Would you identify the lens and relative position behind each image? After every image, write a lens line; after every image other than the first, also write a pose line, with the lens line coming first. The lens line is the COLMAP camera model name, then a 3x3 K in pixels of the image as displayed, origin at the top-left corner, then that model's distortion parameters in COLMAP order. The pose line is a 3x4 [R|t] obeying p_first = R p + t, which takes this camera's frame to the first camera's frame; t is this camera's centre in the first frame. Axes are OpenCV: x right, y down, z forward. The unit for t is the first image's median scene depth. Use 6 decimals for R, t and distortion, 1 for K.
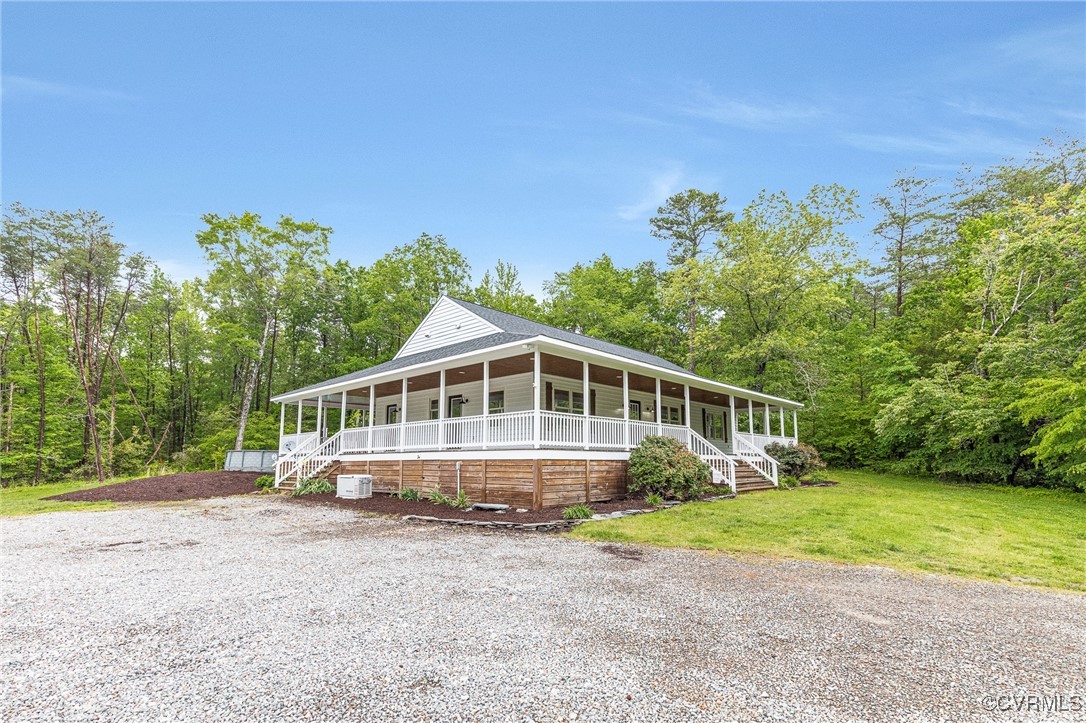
lens RADIAL K [[496.2, 0, 531.4], [0, 496.2, 371.2], [0, 0, 1]] dist [0.002499, 0.000107]
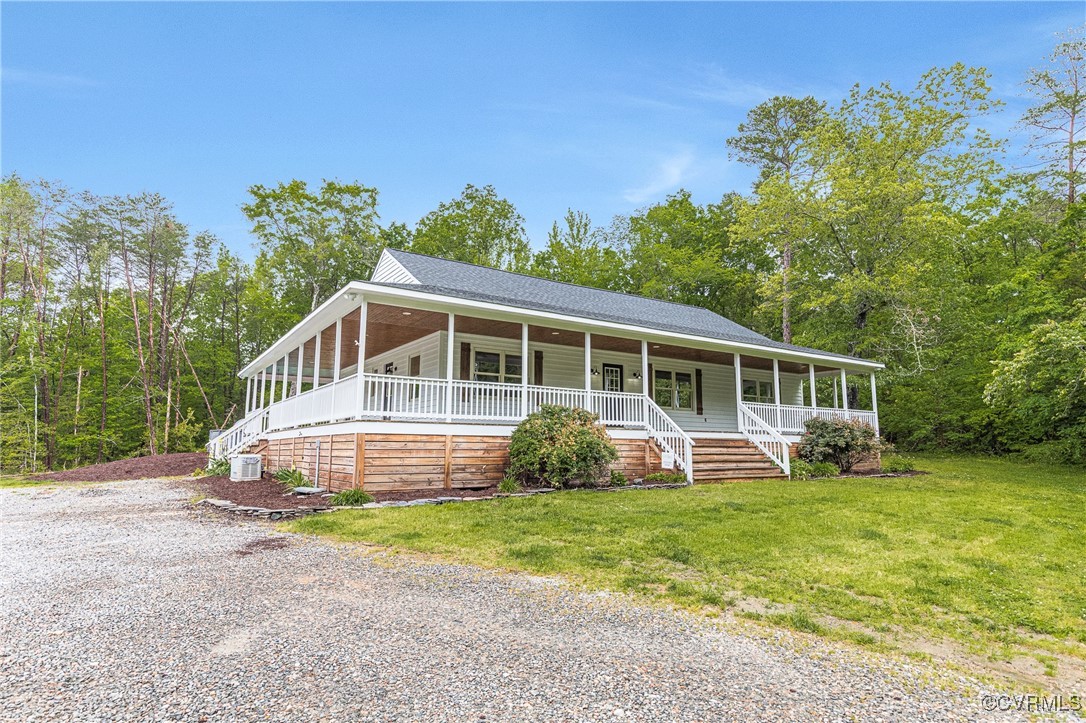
lens RADIAL K [[580.2, 0, 544.9], [0, 580.2, 327.8], [0, 0, 1]] dist [0.001061, 0.000189]
pose [[0.976300, -0.039819, -0.212726, 0.201562], [0.034339, 0.998978, -0.029396, 0.016513], [0.213679, 0.021394, 0.976670, 0.049983]]
